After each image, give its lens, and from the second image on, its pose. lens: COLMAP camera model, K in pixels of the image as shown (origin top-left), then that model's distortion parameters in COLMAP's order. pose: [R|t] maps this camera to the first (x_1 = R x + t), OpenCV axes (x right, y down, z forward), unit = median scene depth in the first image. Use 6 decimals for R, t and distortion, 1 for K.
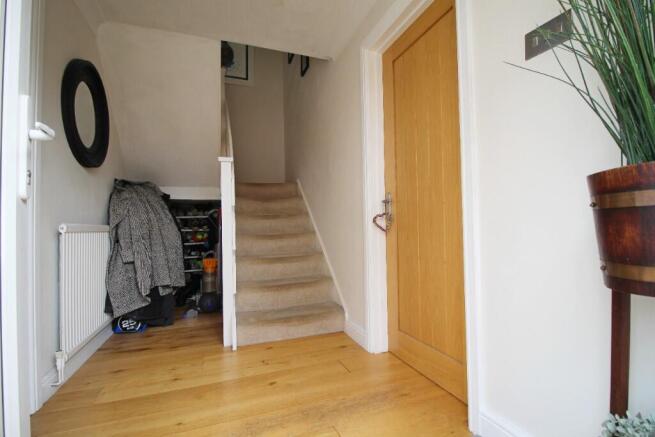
lens RADIAL K [[305.5, 0, 326.9], [0, 305.5, 220.4], [0, 0, 1]] dist [-0.000760, -0.014334]
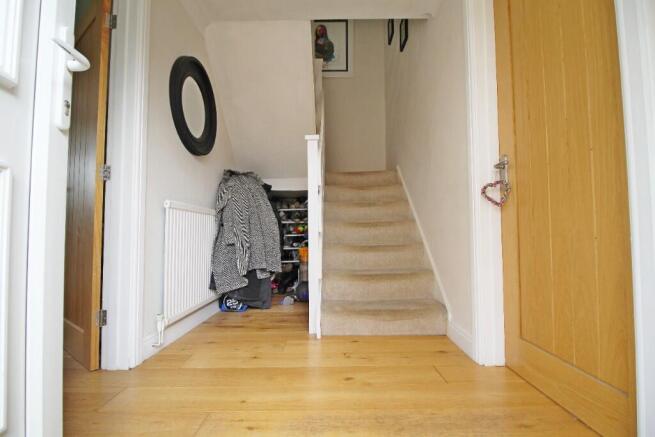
lens RADIAL K [[305.5, 0, 326.9], [0, 305.5, 220.4], [0, 0, 1]] dist [-0.000760, -0.014334]
pose [[0.934623, -0.003166, -0.355626, 0.050656], [-0.003773, 0.999816, -0.018818, 0.075686], [0.355620, 0.018930, 0.934439, 0.119564]]
